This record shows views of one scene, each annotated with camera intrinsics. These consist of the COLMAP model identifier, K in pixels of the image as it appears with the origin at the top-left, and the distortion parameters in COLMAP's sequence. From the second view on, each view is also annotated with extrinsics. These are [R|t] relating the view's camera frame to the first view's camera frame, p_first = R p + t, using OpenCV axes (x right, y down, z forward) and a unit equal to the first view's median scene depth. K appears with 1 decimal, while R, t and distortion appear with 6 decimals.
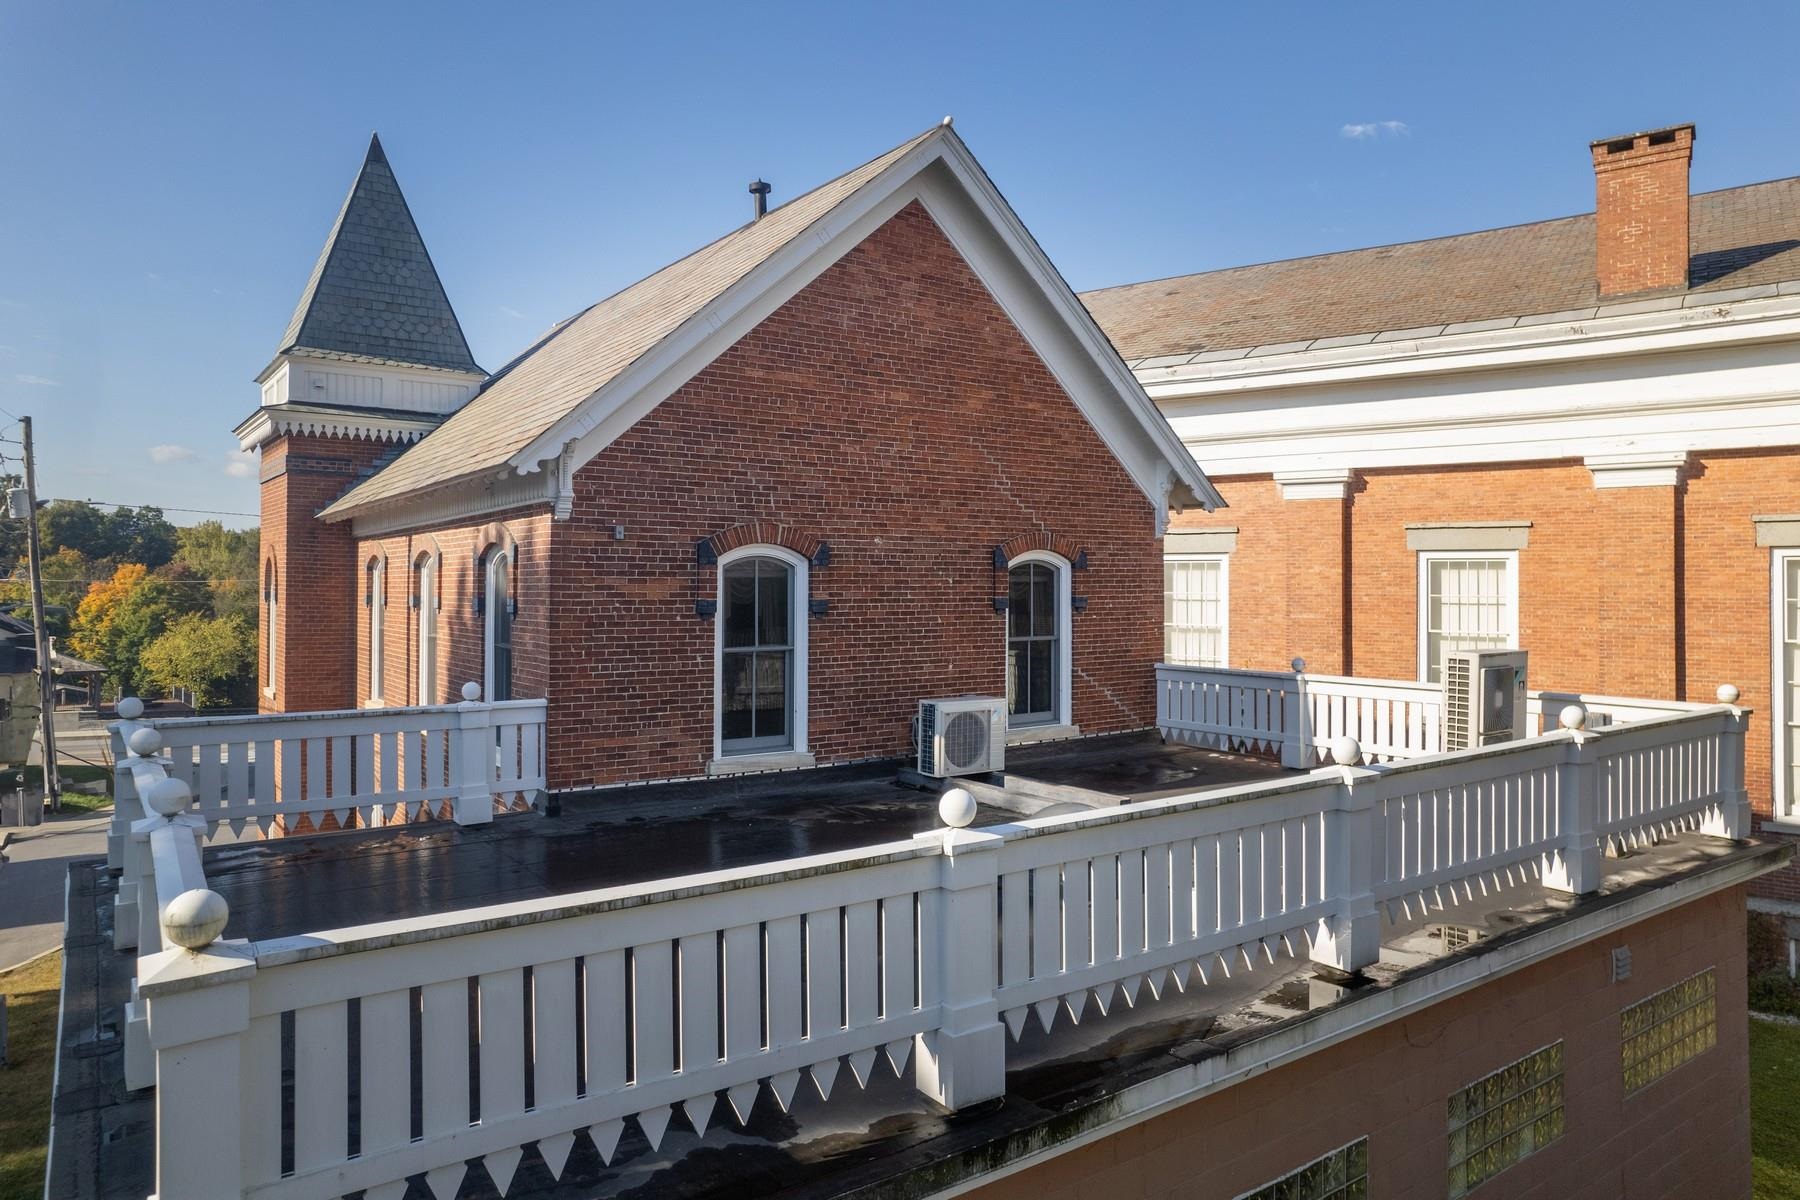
lens RADIAL K [[1139.5, 0, 899.2], [0, 1139.5, 558.9], [0, 0, 1]] dist [-0.093738, 0.102623]
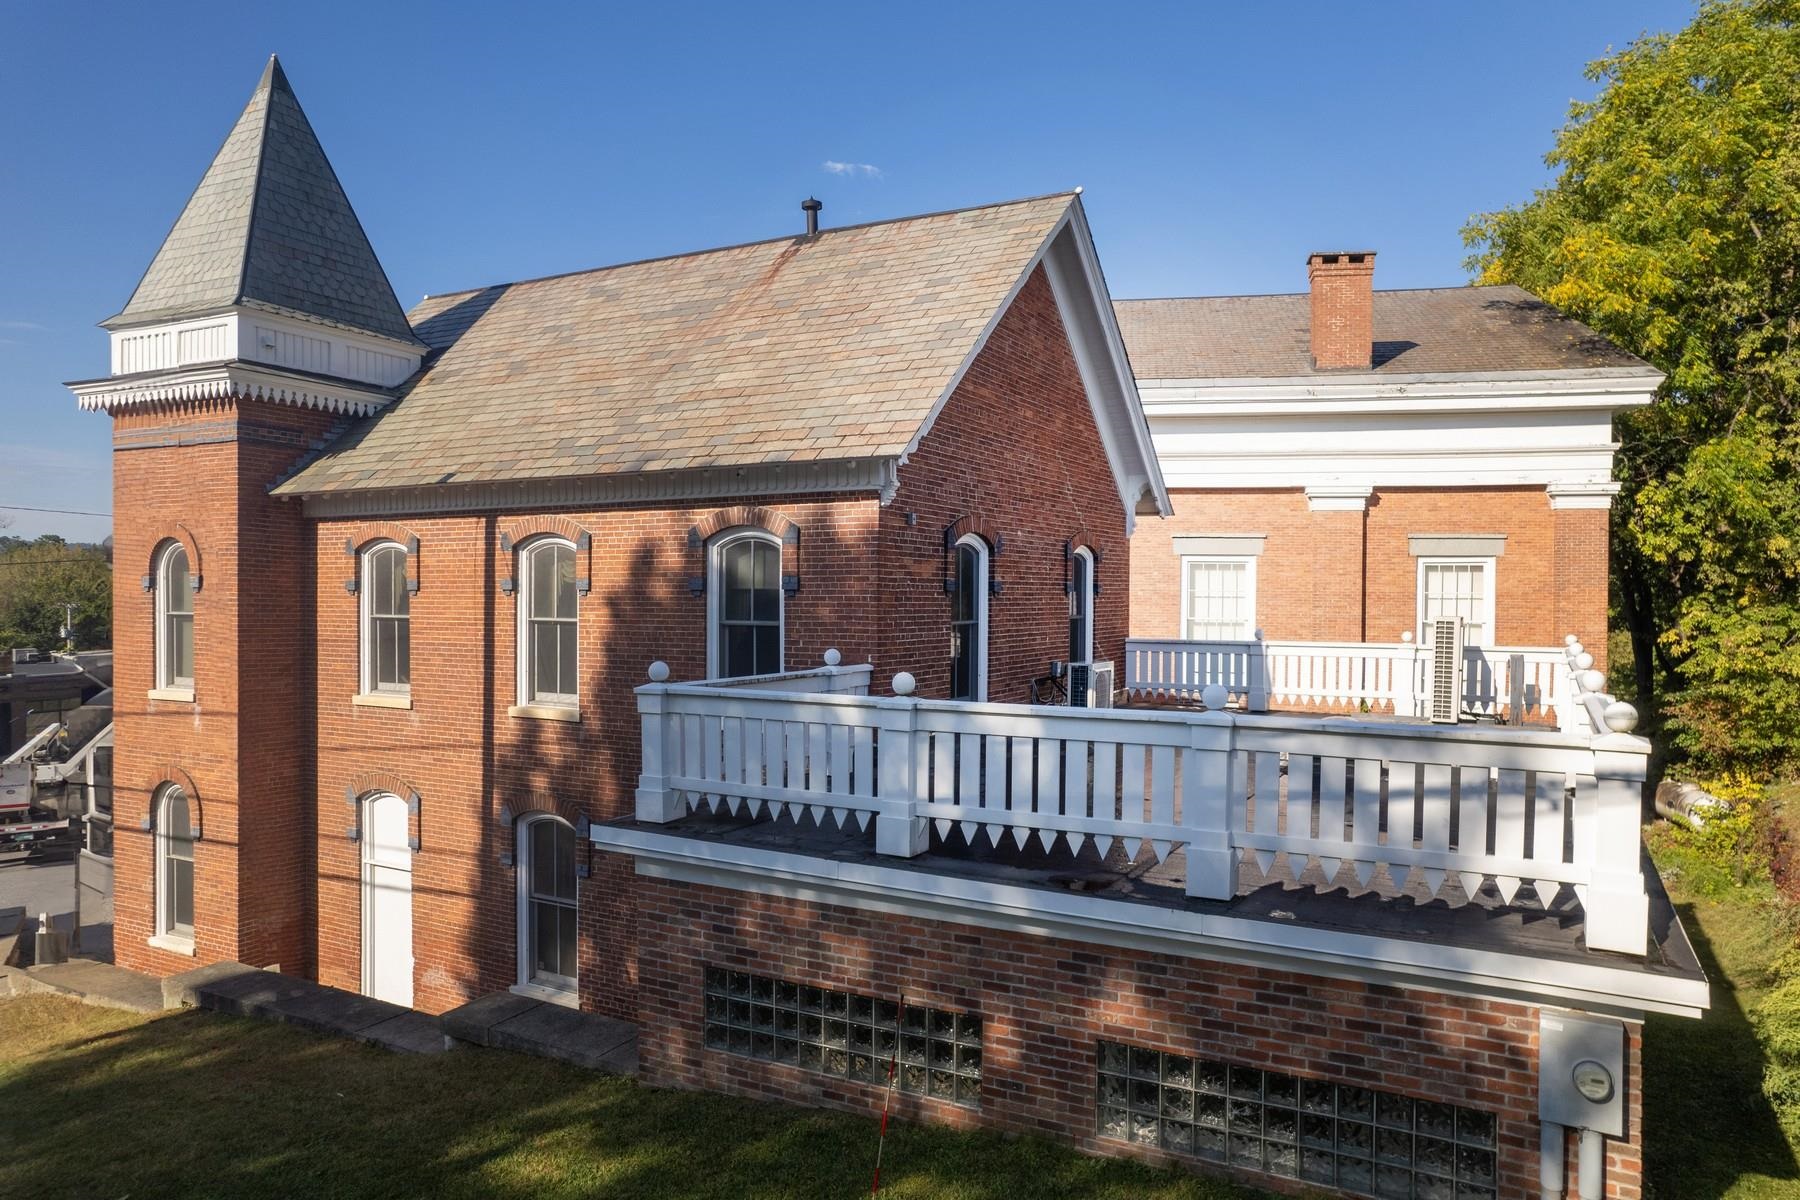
lens RADIAL K [[1145.9, 0, 900.0], [0, 1145.9, 600.0], [0, 0, 1]] dist [-0.082958, 0.107899]
pose [[0.900651, 0.000666, 0.434543, -0.438506], [-0.013125, 0.999584, 0.025671, 0.016839], [-0.434346, -0.028824, 0.900285, -0.023463]]
